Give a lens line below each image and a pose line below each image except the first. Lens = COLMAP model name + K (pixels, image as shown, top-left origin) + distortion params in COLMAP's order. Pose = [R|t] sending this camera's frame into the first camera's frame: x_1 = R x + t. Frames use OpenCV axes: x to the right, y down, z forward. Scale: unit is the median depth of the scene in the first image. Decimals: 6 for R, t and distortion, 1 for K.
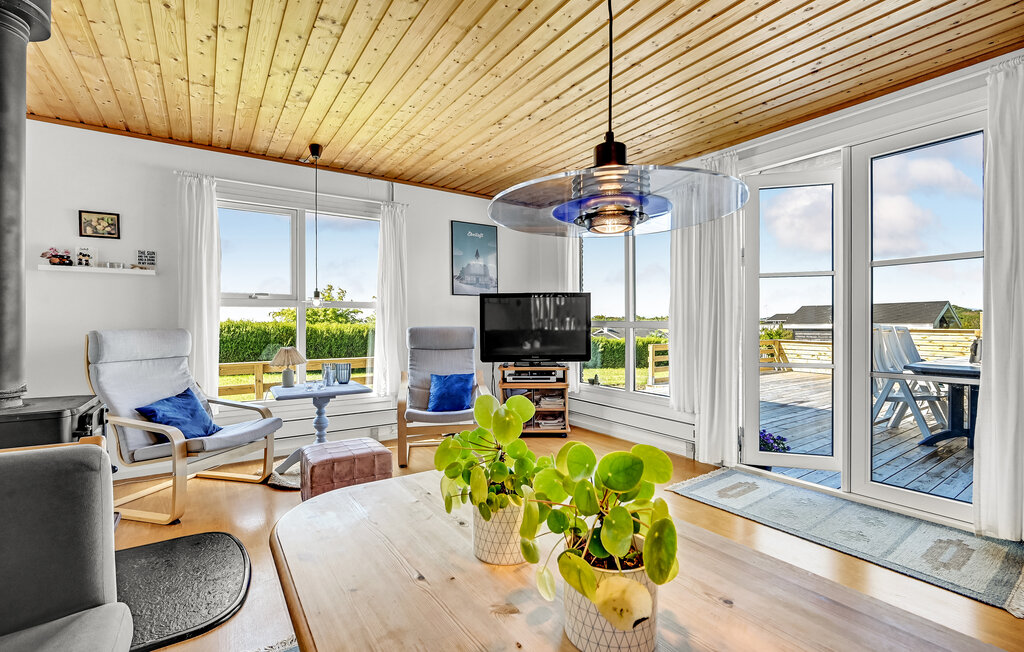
lens RADIAL K [[447.8, 0, 512.0], [0, 447.8, 326.0], [0, 0, 1]] dist [-0.011143, 0.000031]
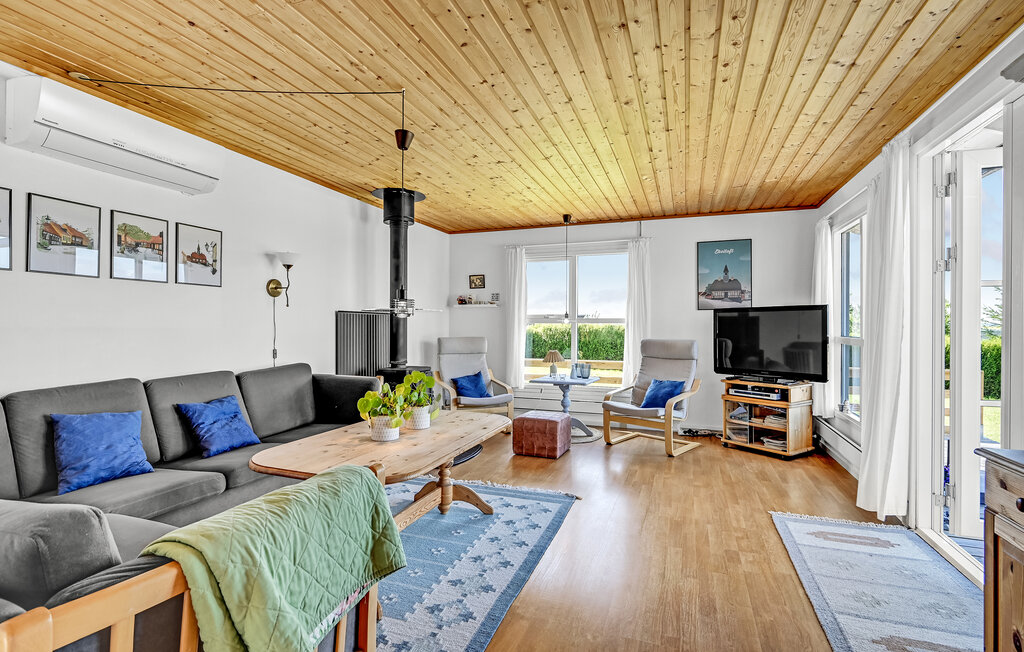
lens RADIAL K [[480.5, 0, 512.0], [0, 480.5, 326.0], [0, 0, 1]] dist [0.000637, 0.000270]
pose [[0.584589, 0.006319, -0.811305, 0.821818], [-0.009263, 0.999956, 0.001113, -0.040491], [0.811277, 0.006865, 0.584622, -0.083186]]
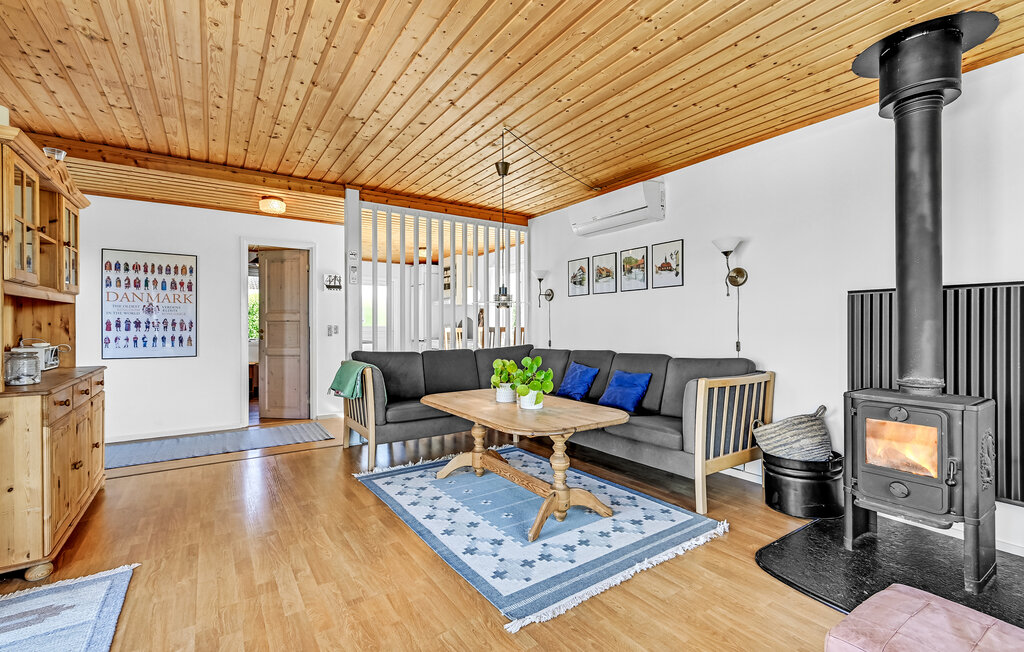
lens RADIAL K [[449.7, 0, 514.3], [0, 449.7, 327.6], [0, 0, 1]] dist [0.000571, -0.000339]
pose [[-0.999981, 0.005529, -0.002536, 0.032928], [0.005521, 0.999979, 0.003250, -0.014798], [0.002554, 0.003236, -0.999992, 1.208069]]
